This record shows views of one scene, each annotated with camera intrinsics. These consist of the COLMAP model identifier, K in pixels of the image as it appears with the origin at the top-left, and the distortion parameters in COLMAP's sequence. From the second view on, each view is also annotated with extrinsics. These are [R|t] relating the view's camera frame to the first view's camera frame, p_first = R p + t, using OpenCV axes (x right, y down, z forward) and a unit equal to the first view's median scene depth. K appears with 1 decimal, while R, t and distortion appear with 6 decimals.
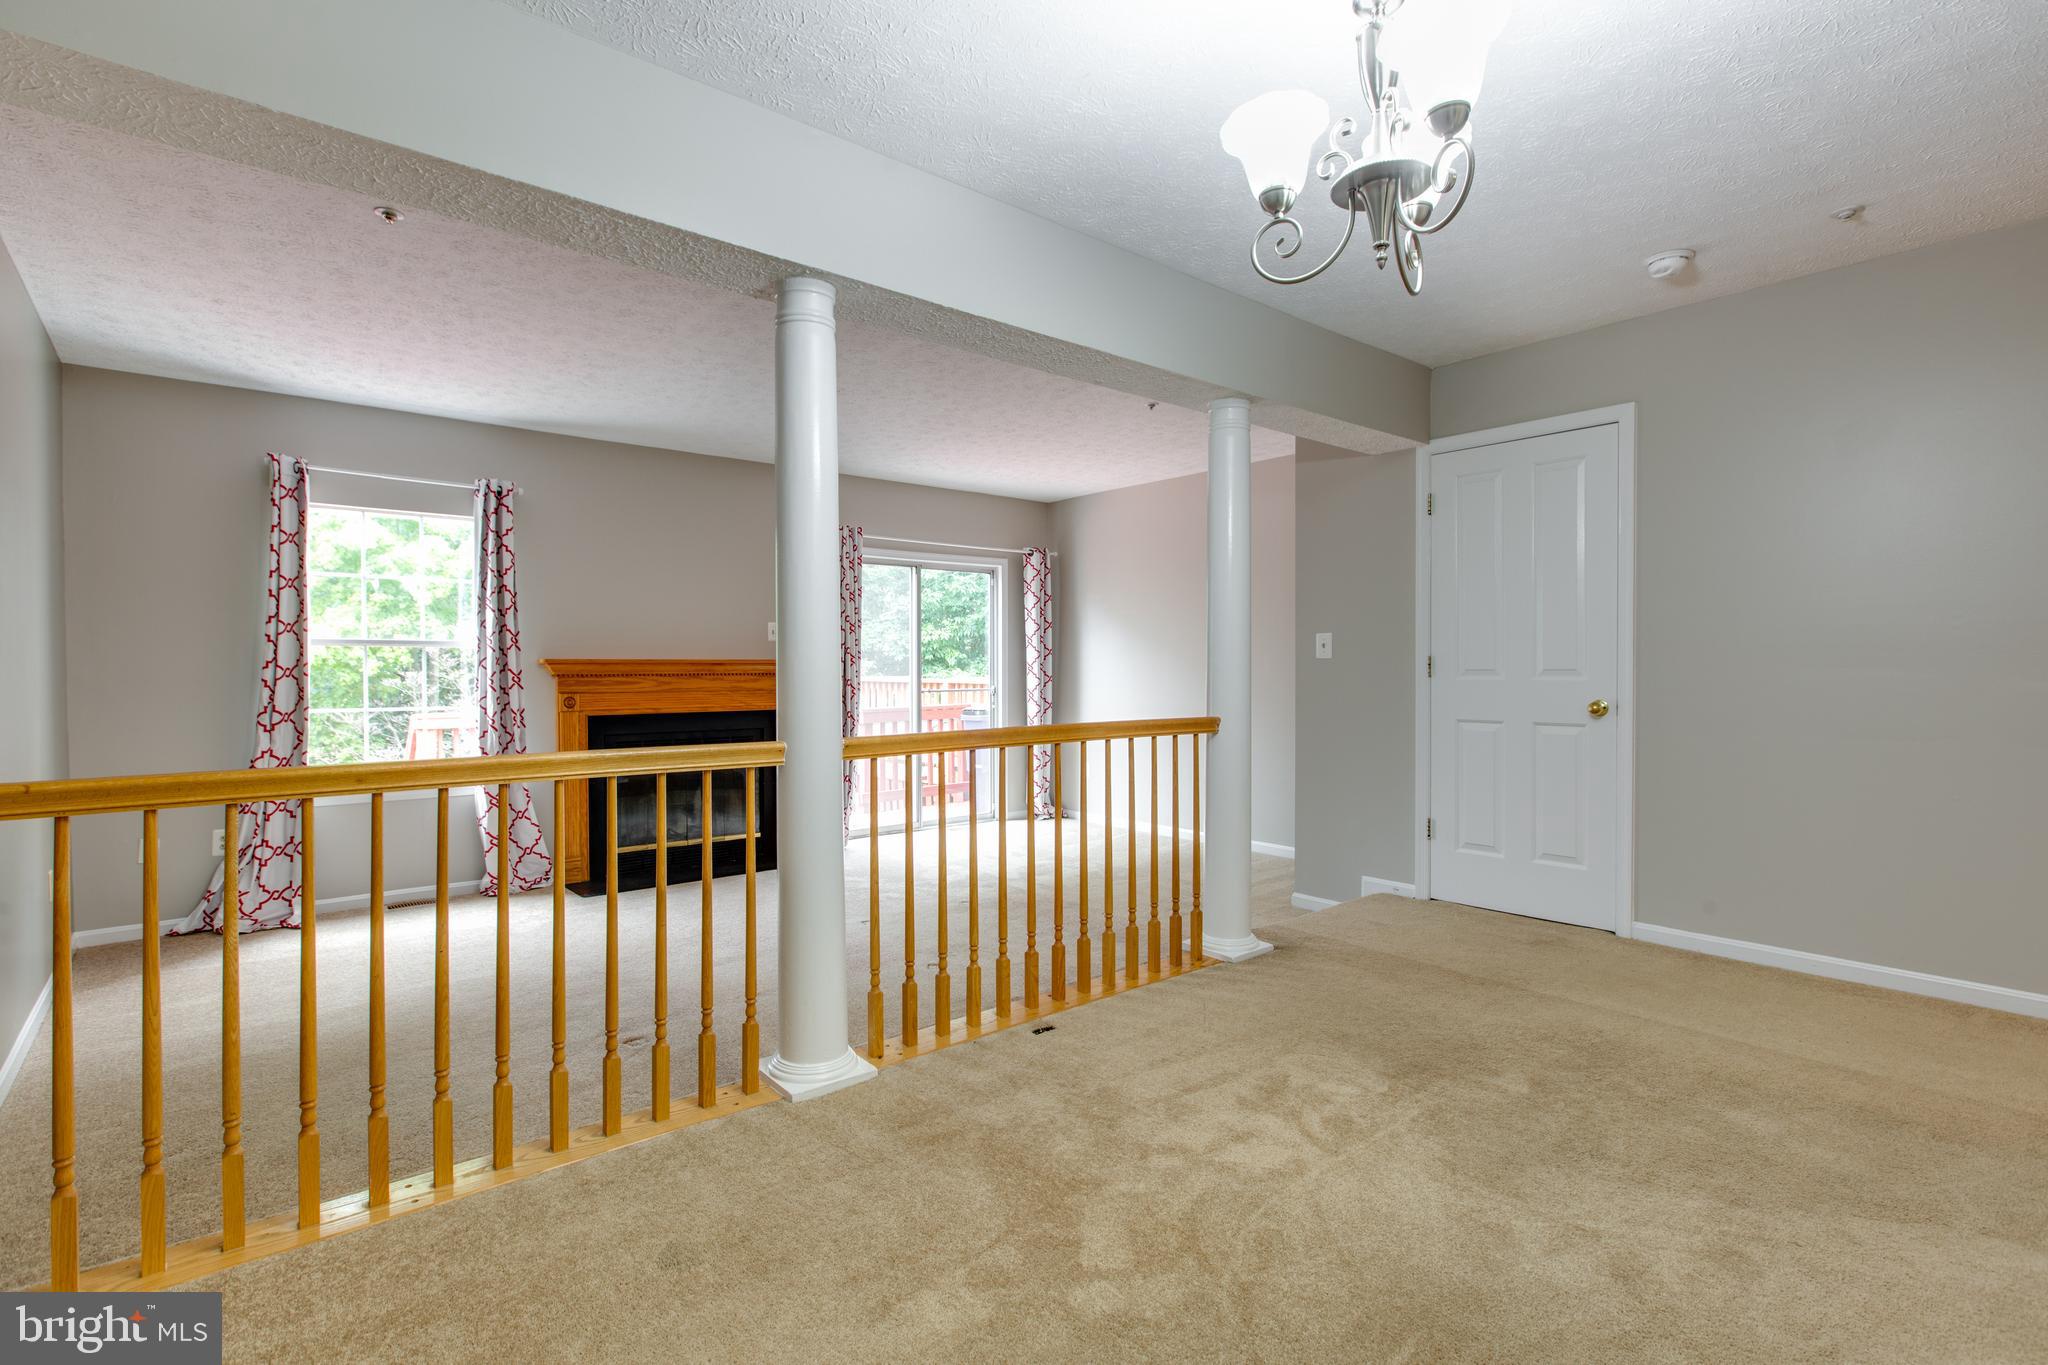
lens RADIAL K [[991.4, 0, 1013.8], [0, 991.4, 673.5], [0, 0, 1]] dist [-0.005908, -0.000866]
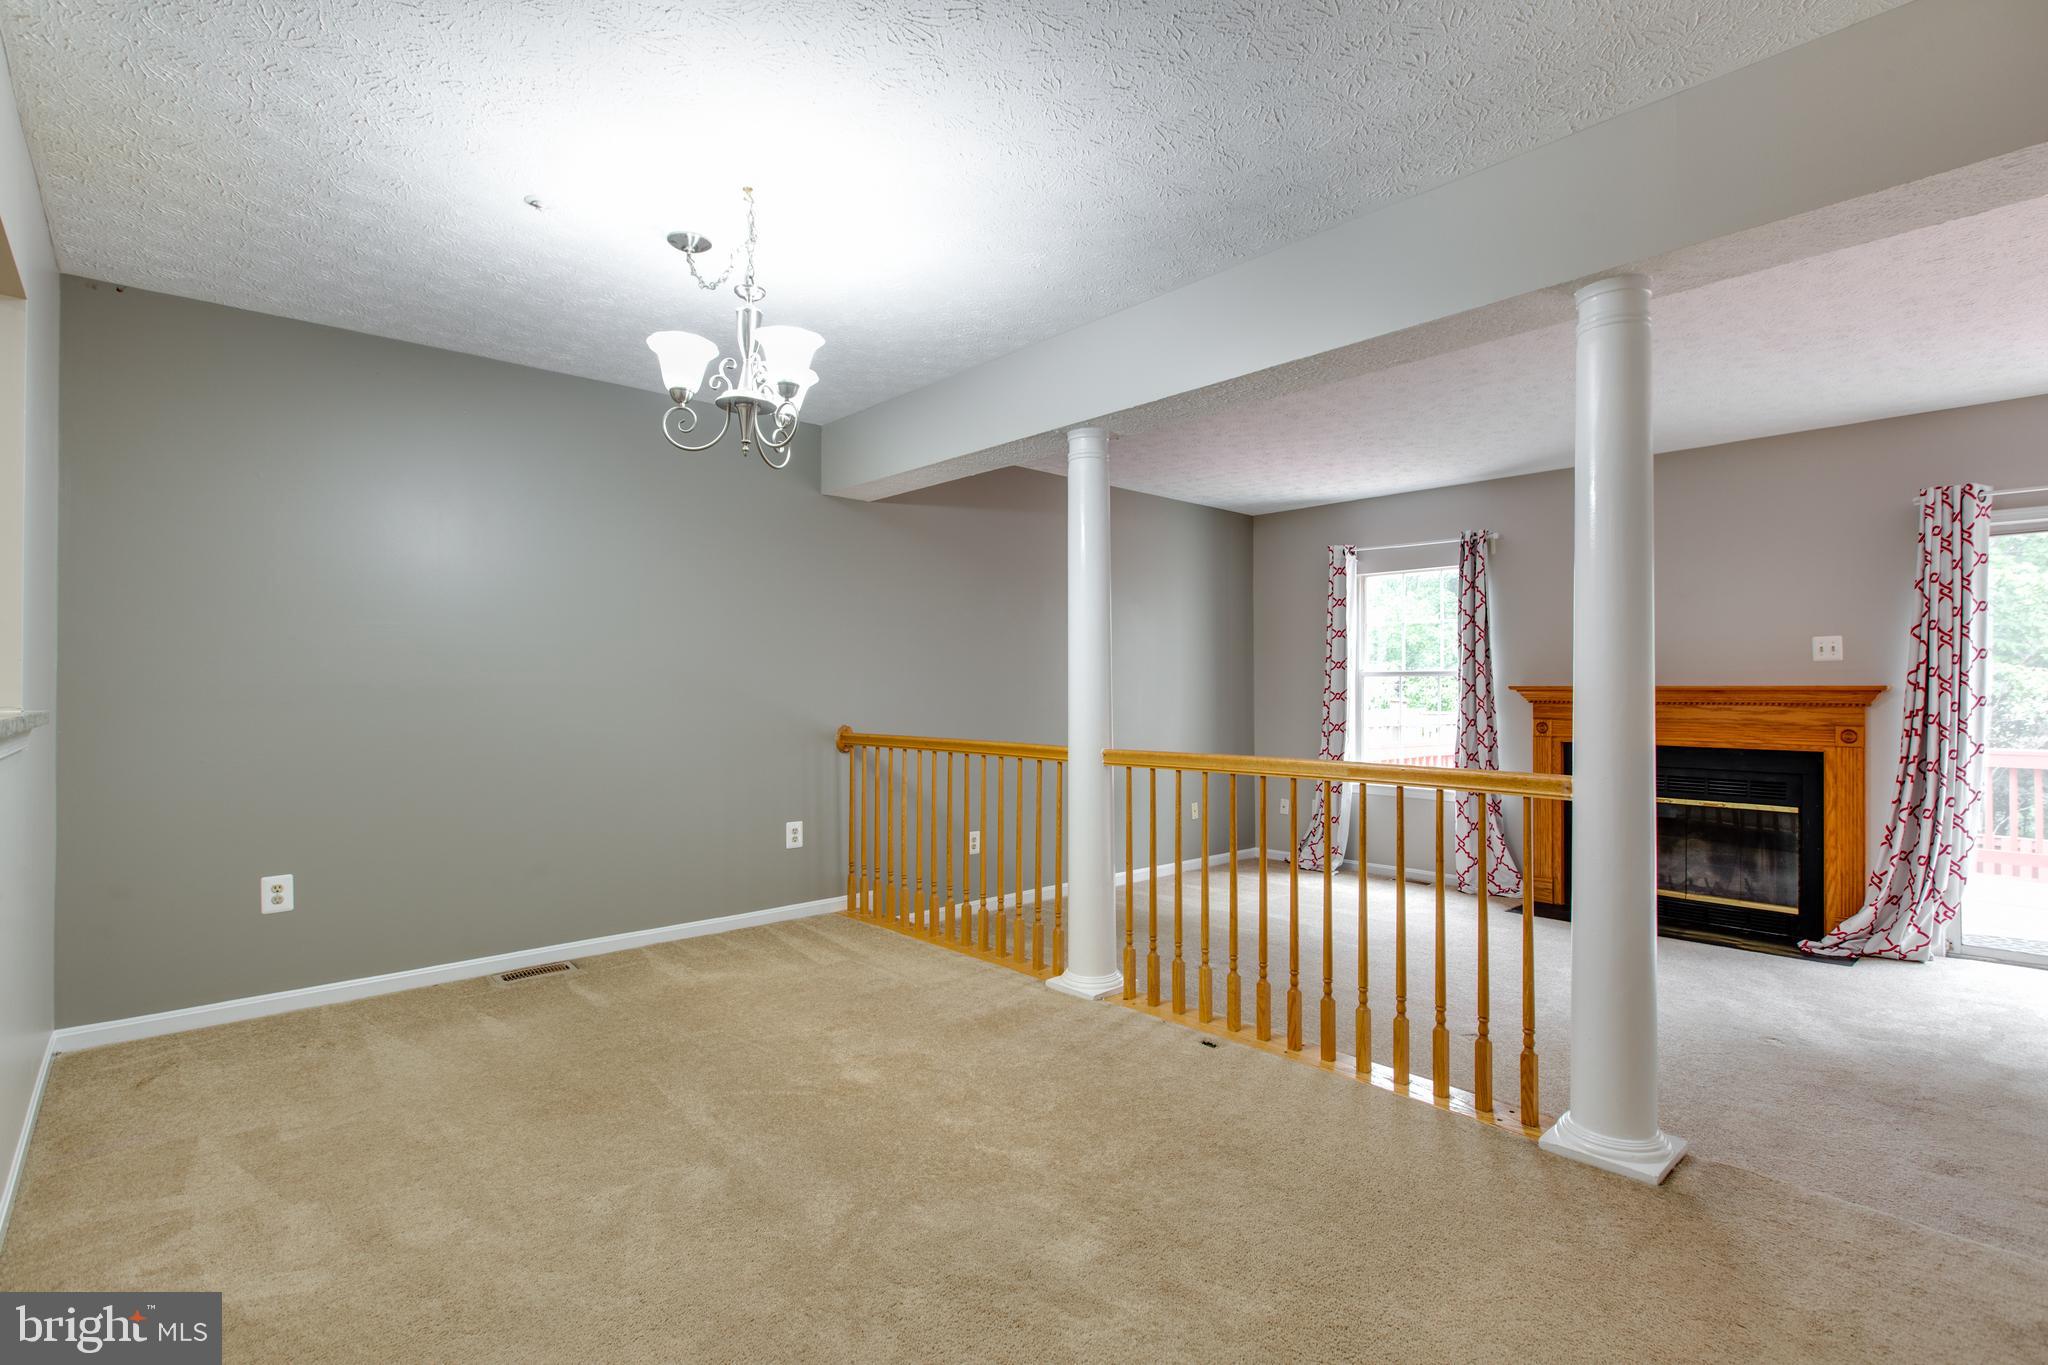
lens RADIAL K [[1053.4, 0, 1024.0], [0, 1053.4, 682.5], [0, 0, 1]] dist [0.002705, 0.000530]
pose [[-0.004856, -0.001219, -0.999987, 0.714536], [-0.006332, 0.999979, -0.001189, -0.014670], [0.999968, 0.006326, -0.004864, 0.496170]]
